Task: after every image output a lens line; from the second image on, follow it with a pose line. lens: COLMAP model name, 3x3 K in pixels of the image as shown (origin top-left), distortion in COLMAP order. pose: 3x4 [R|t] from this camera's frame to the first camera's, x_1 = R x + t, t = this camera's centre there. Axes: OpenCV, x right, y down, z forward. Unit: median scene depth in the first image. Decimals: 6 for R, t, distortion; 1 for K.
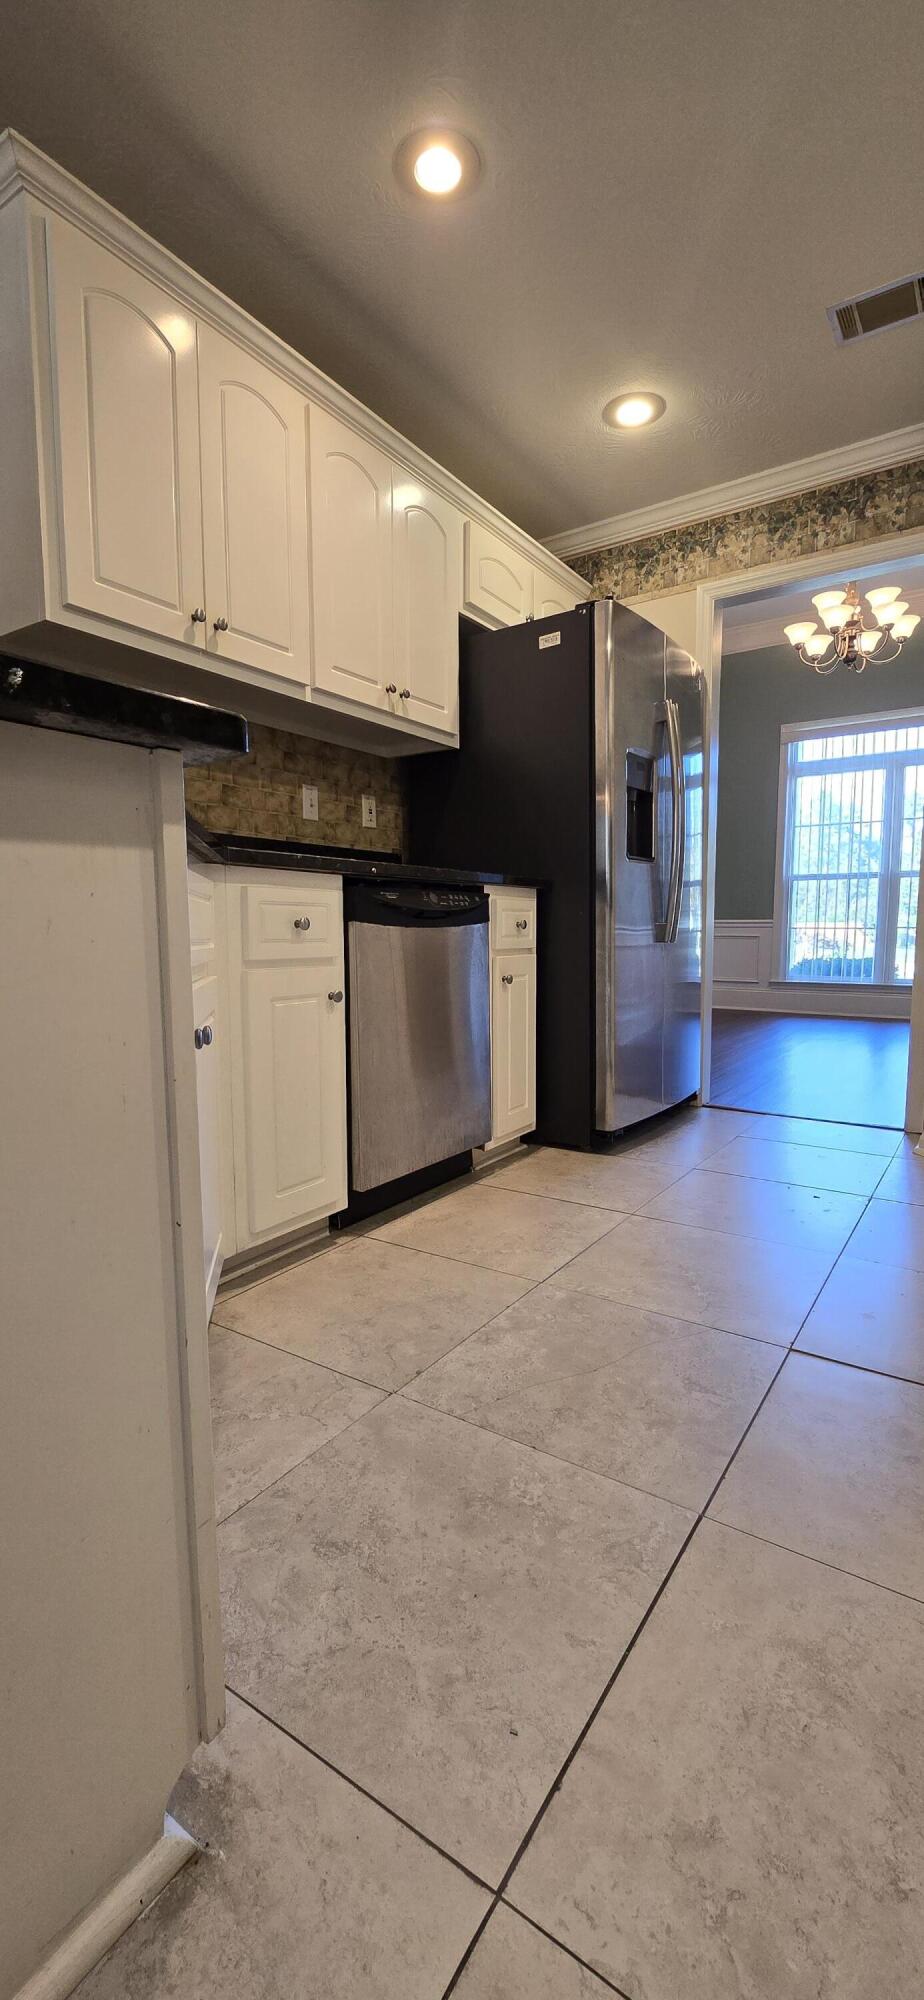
lens RADIAL K [[821.5, 0, 454.2], [0, 821.5, 1006.2], [0, 0, 1]] dist [-0.001470, -0.000239]
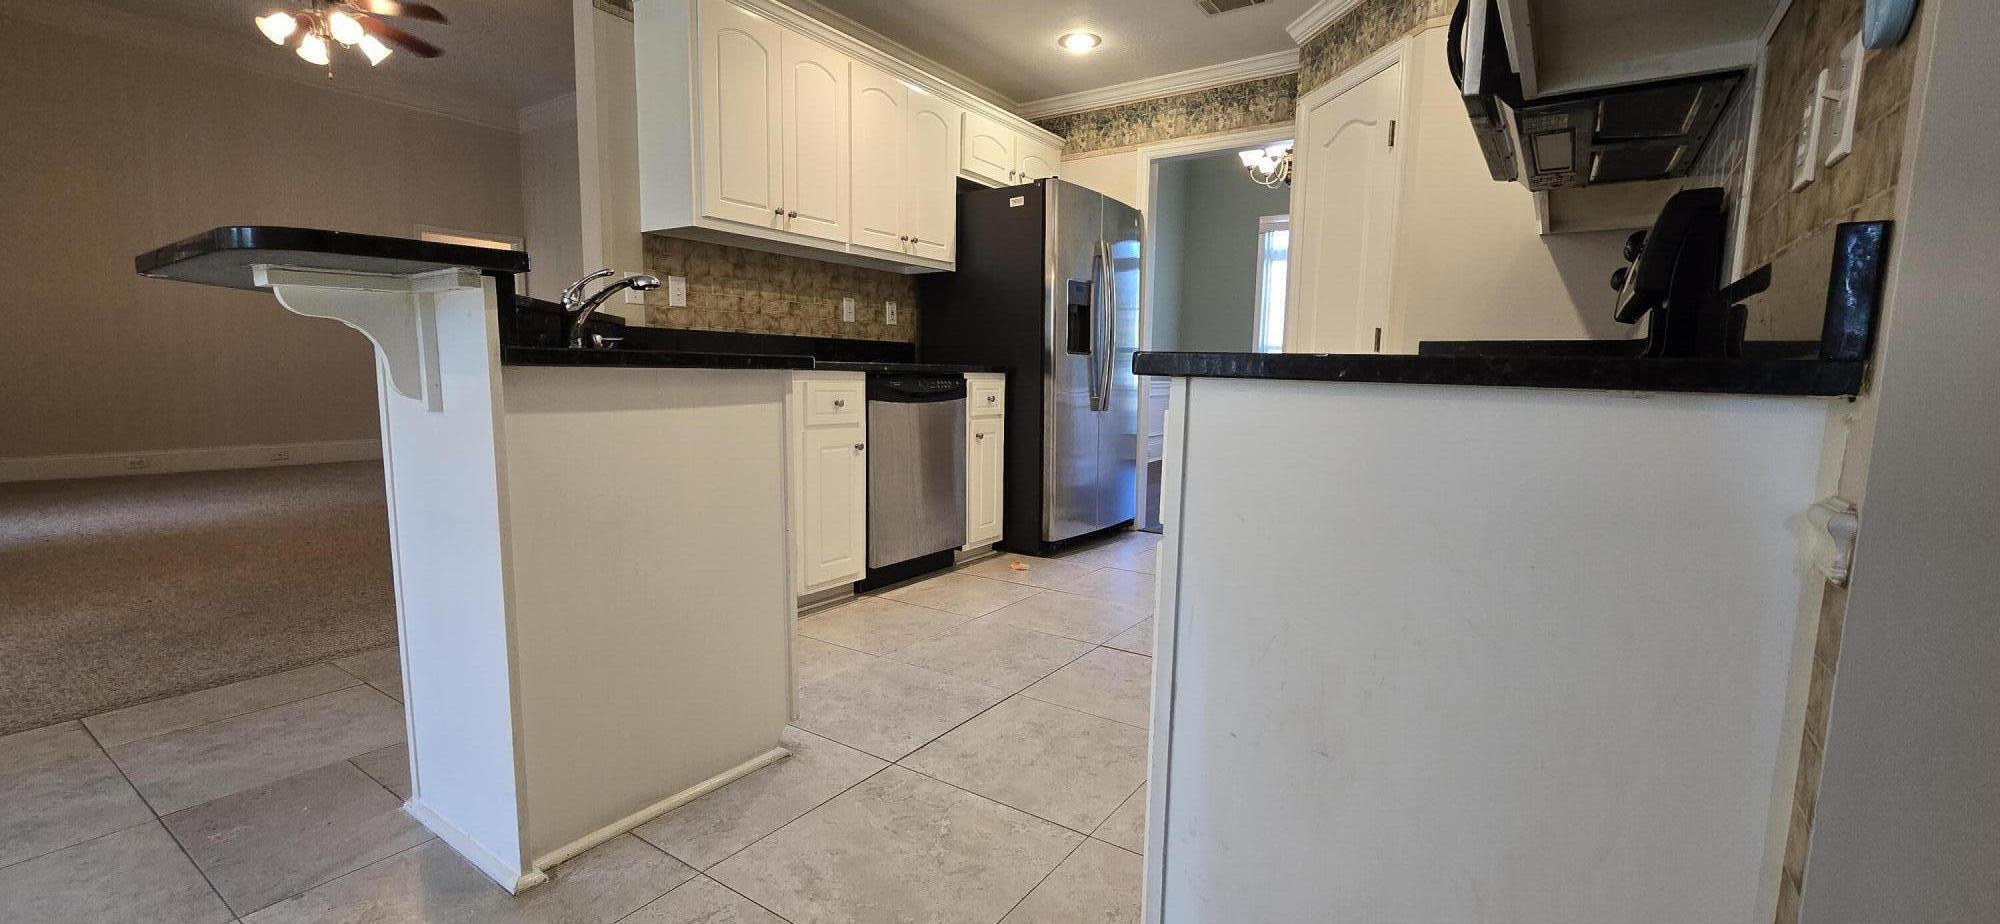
lens RADIAL K [[821.5, 0, 1011.1], [0, 821.5, 462.2], [0, 0, 1]] dist [-0.001470, -0.000239]
pose [[0.999718, 0.020769, 0.011531, 0.100113], [-0.020950, 0.999655, 0.015856, -0.009506], [-0.011198, -0.016093, 0.999808, -0.459837]]
